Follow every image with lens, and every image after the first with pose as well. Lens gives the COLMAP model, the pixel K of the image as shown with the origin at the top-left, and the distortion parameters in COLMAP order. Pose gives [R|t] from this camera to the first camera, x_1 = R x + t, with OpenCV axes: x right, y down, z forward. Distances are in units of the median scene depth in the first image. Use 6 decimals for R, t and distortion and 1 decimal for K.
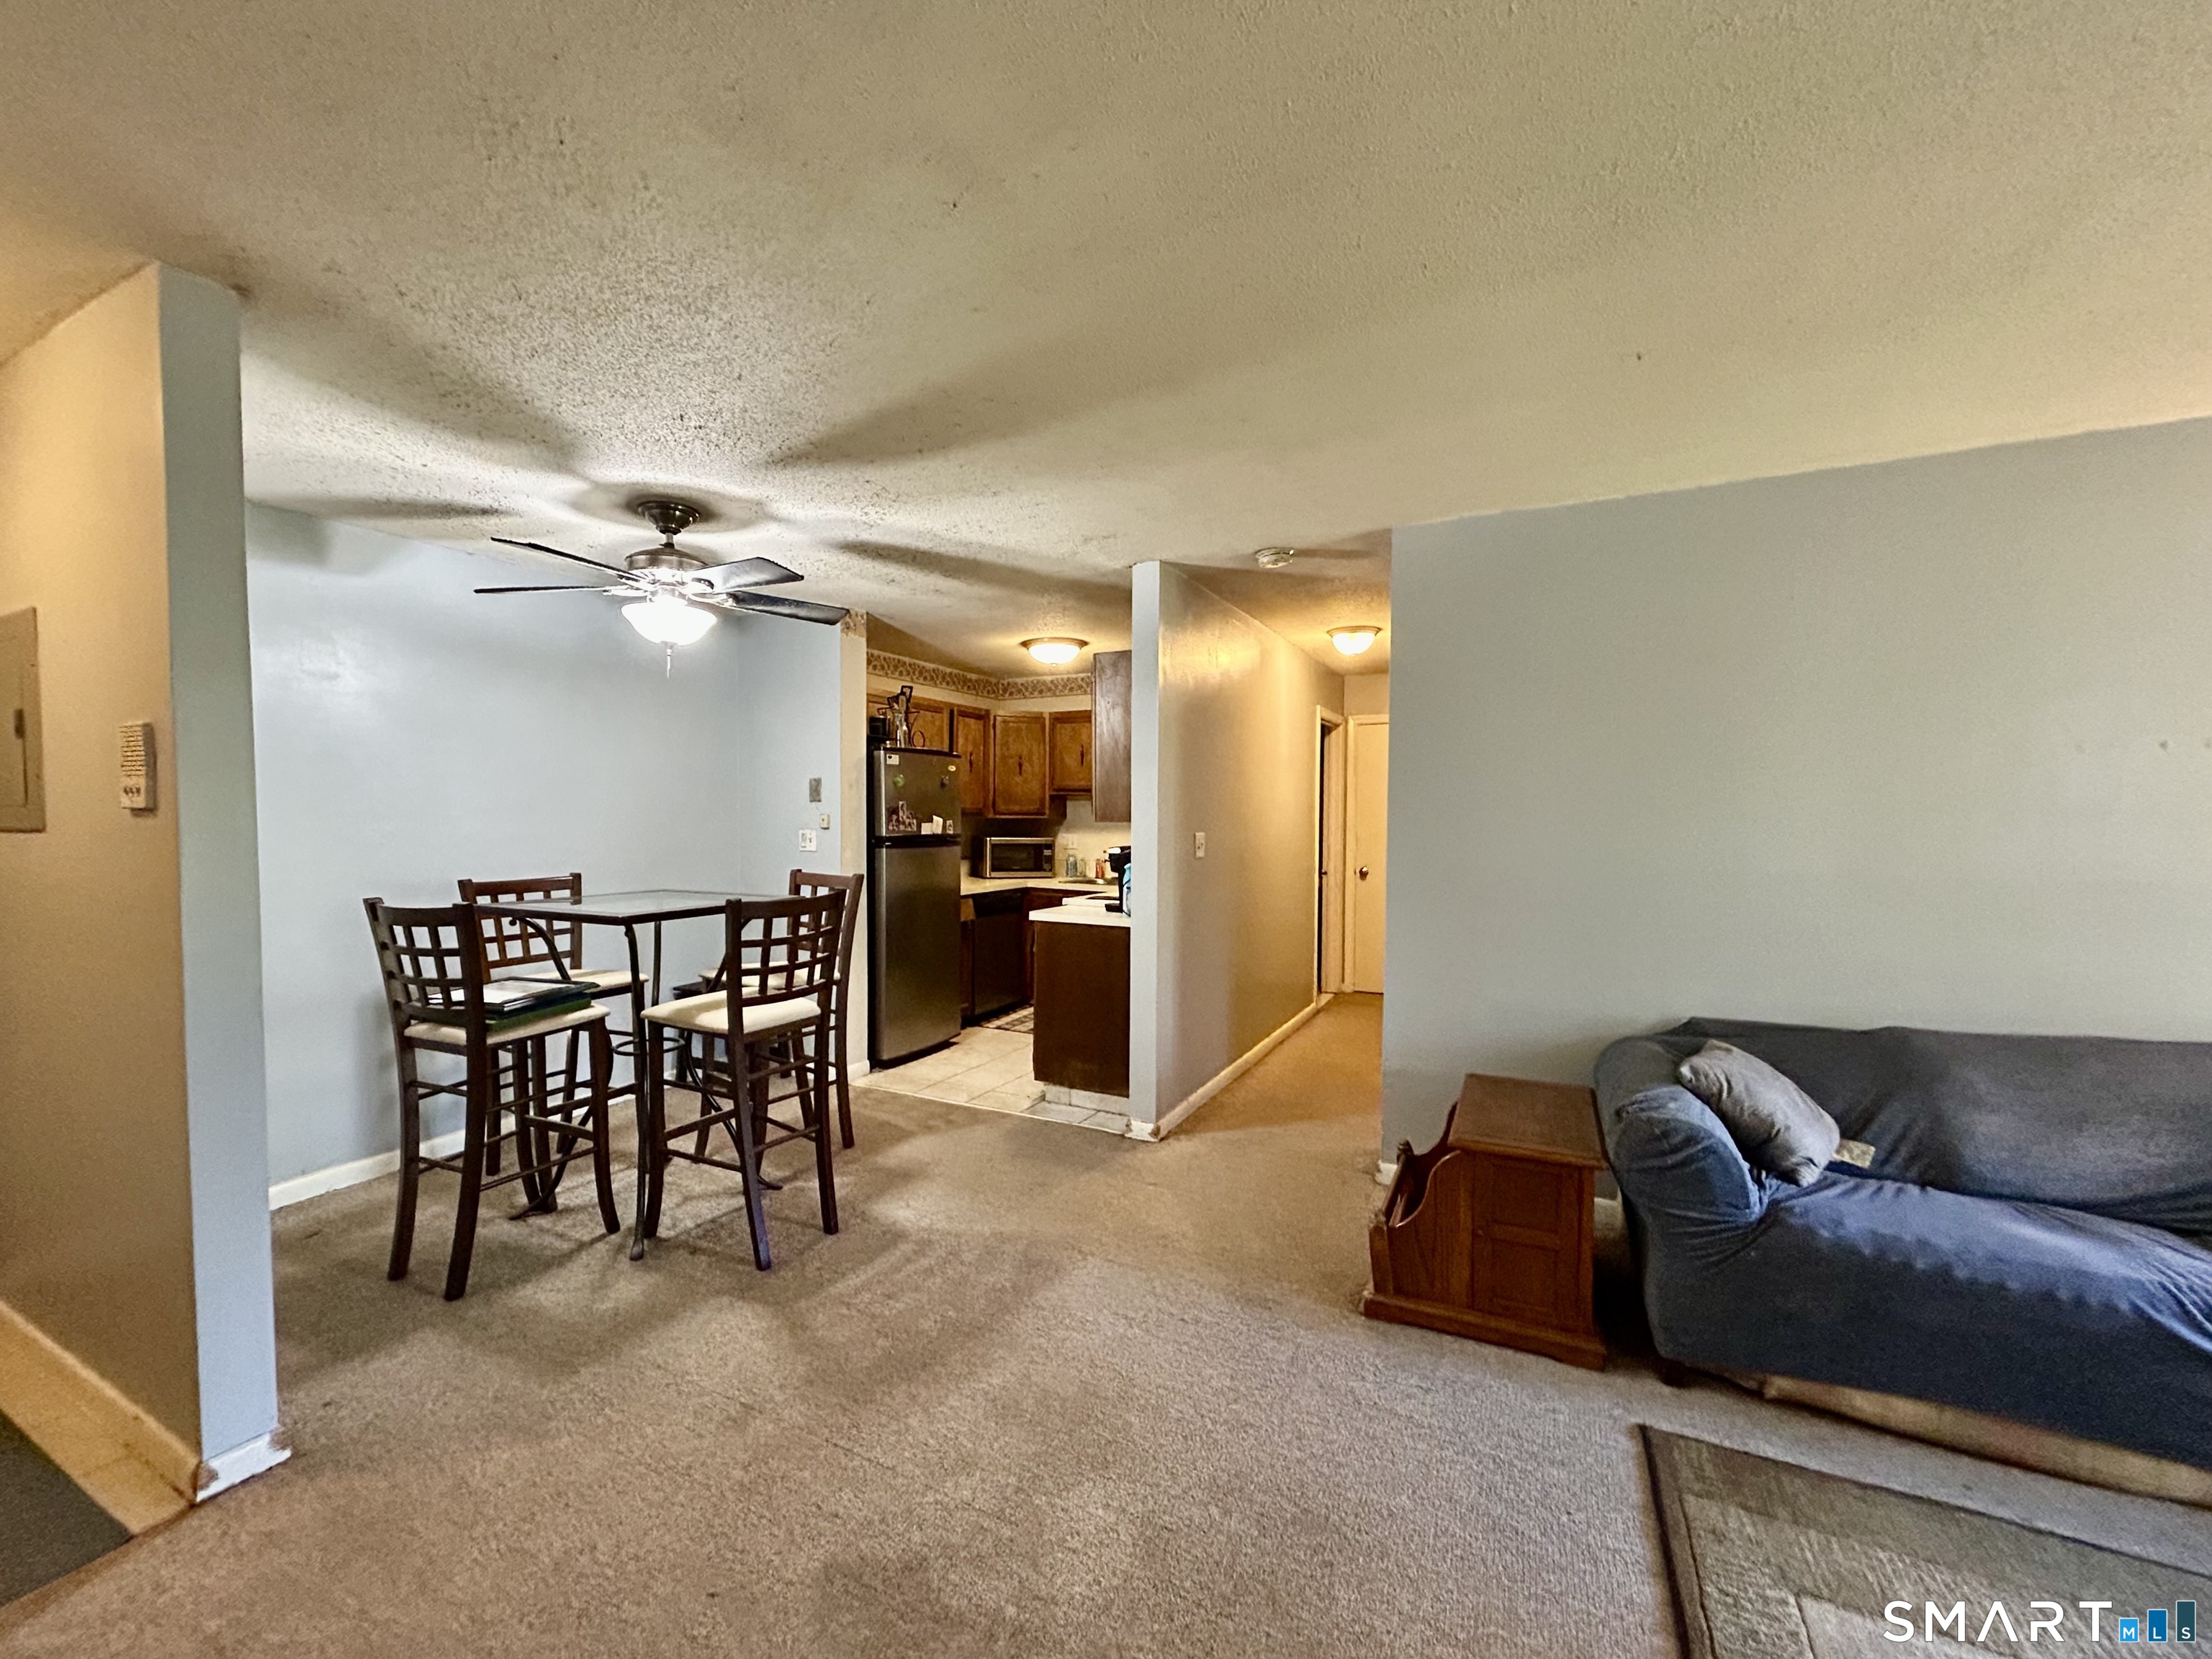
lens RADIAL K [[913.7, 0, 1070.9], [0, 913.7, 849.6], [0, 0, 1]] dist [-0.001319, 0.000306]
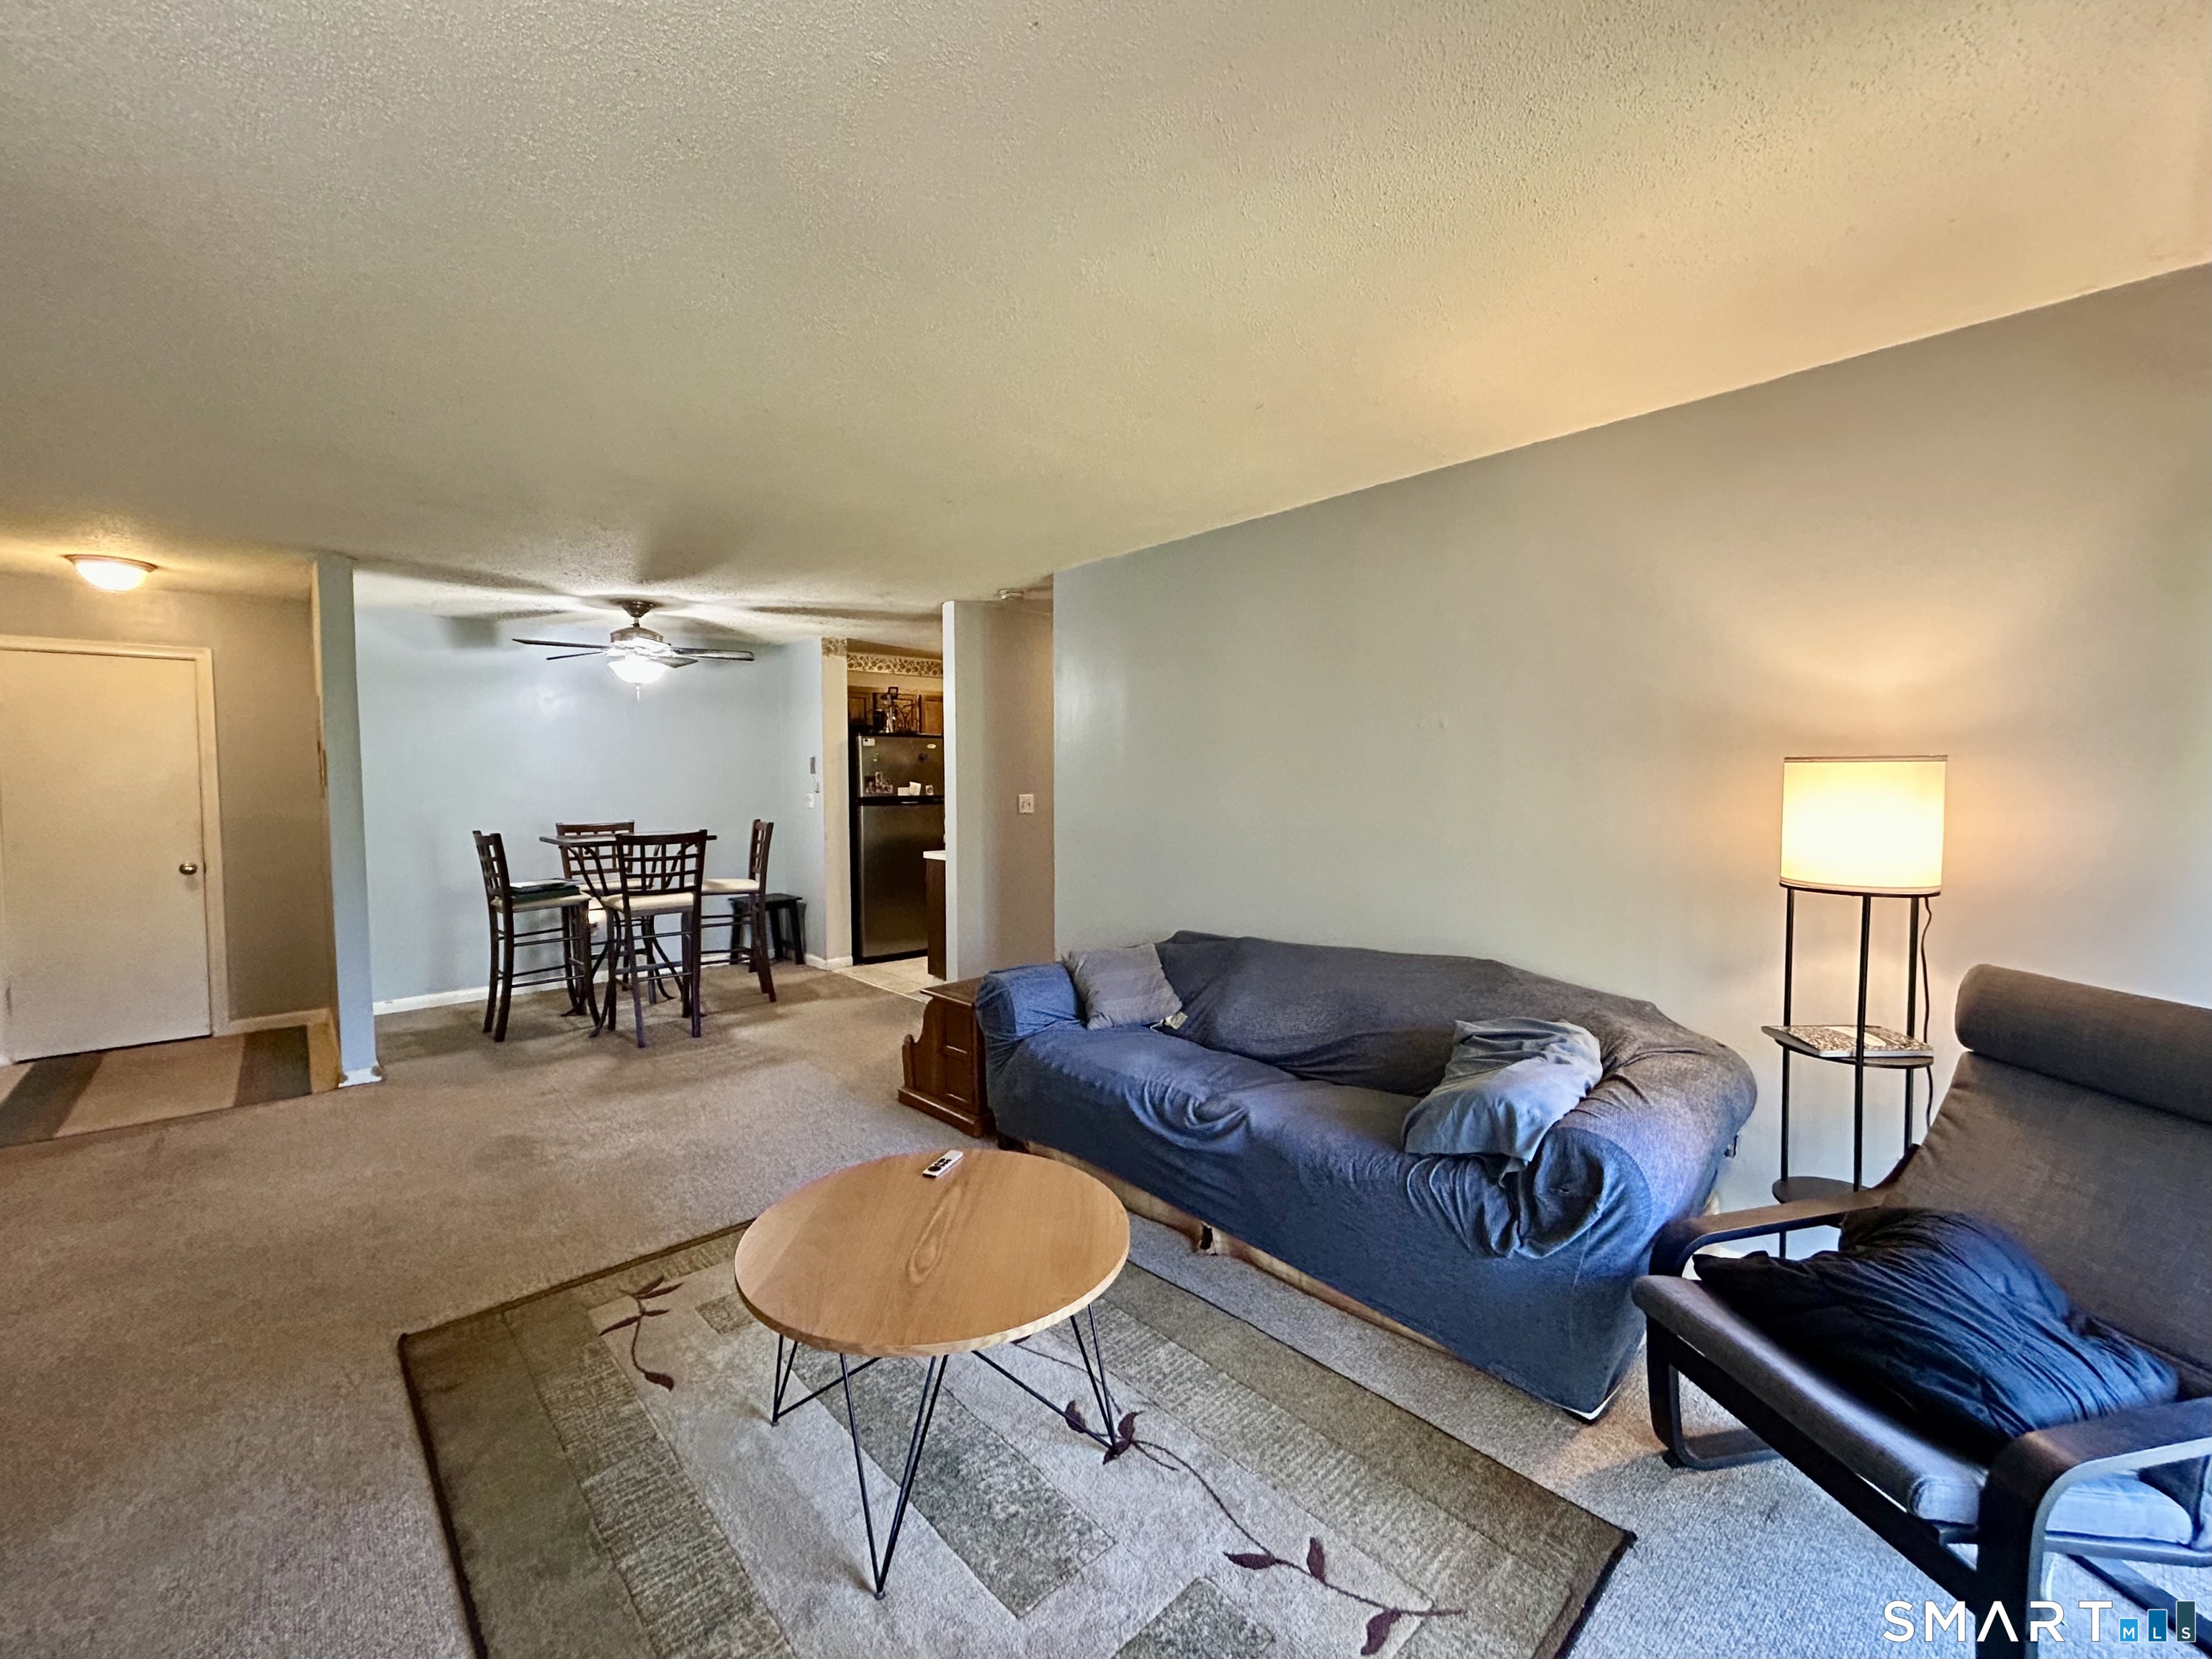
lens RADIAL K [[918.6, 0, 1098.9], [0, 918.6, 826.6], [0, 0, 1]] dist [-0.000147, 0.000156]
pose [[0.938192, 0.010569, -0.345954, 0.991531], [-0.004273, 0.999811, 0.018957, 0.003188], [0.346089, -0.016308, 0.938060, -0.303369]]
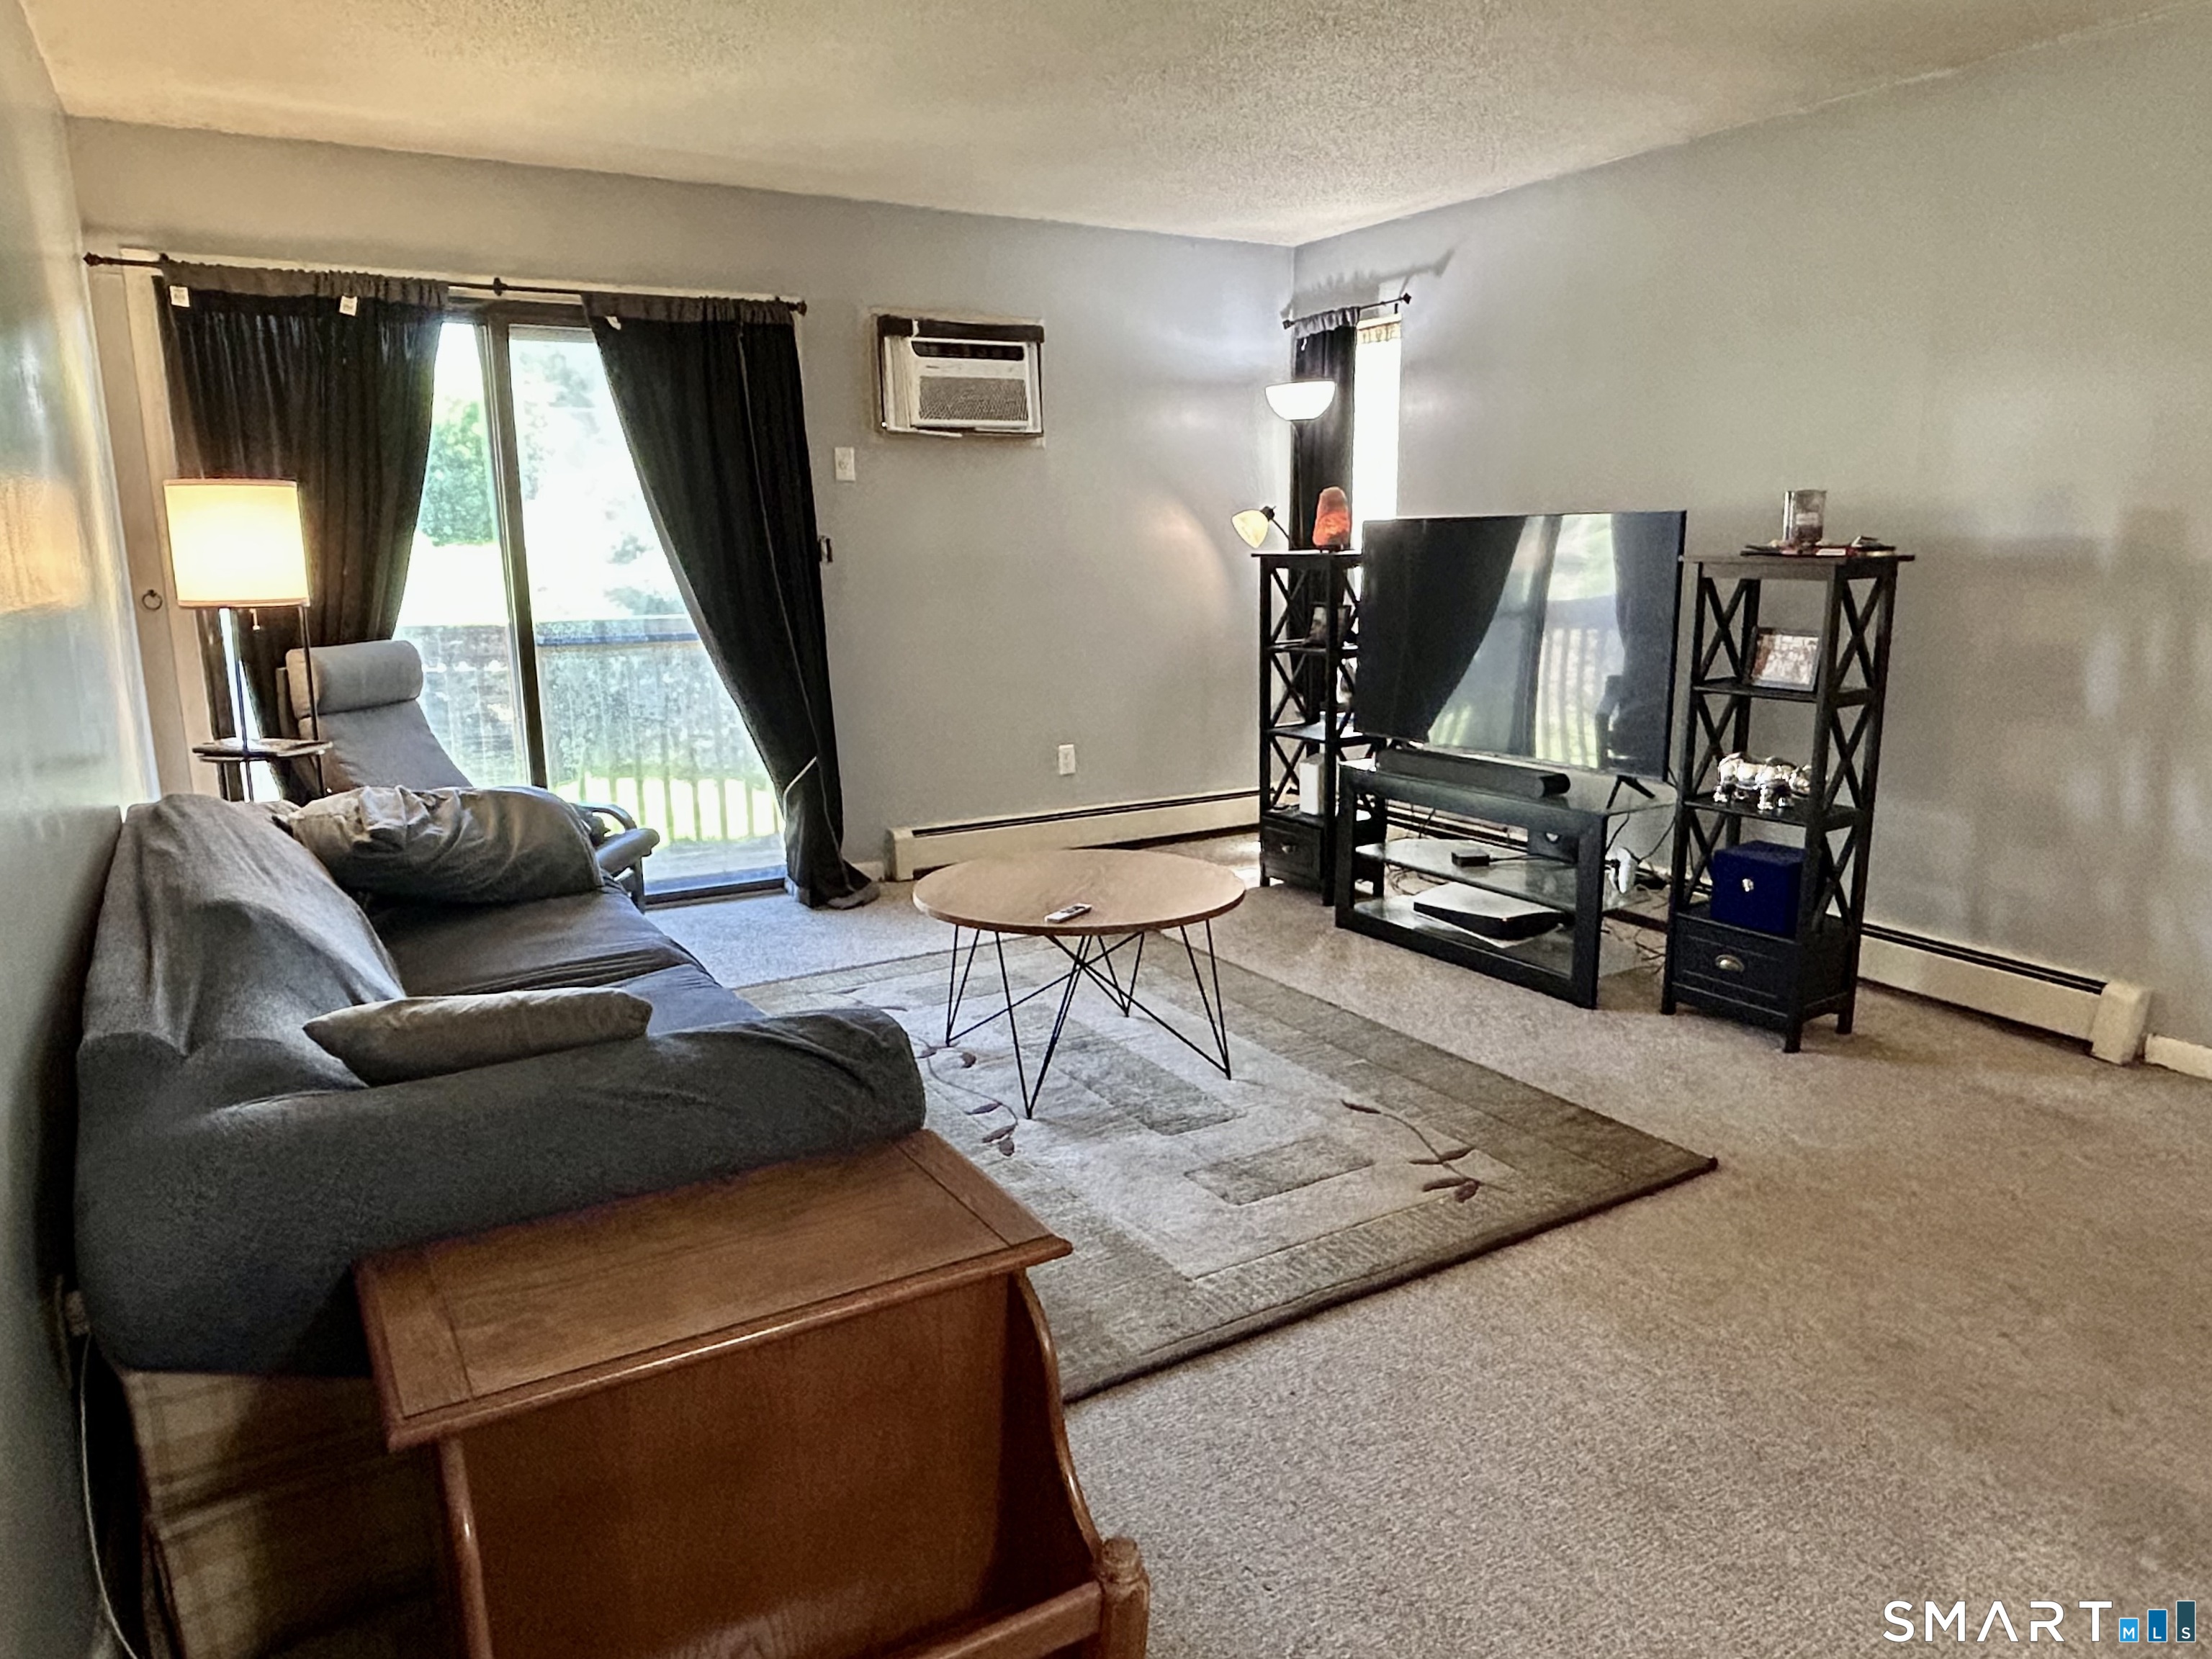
lens RADIAL K [[1446.5, 0, 1106.0], [0, 1446.5, 829.5], [0, 0, 1]] dist [-0.002703, -0.000990]
pose [[-0.855245, -0.099335, 0.508614, 0.061945], [0.026229, 0.971901, 0.233922, -0.019274], [-0.517560, 0.213401, -0.828608, 1.198624]]
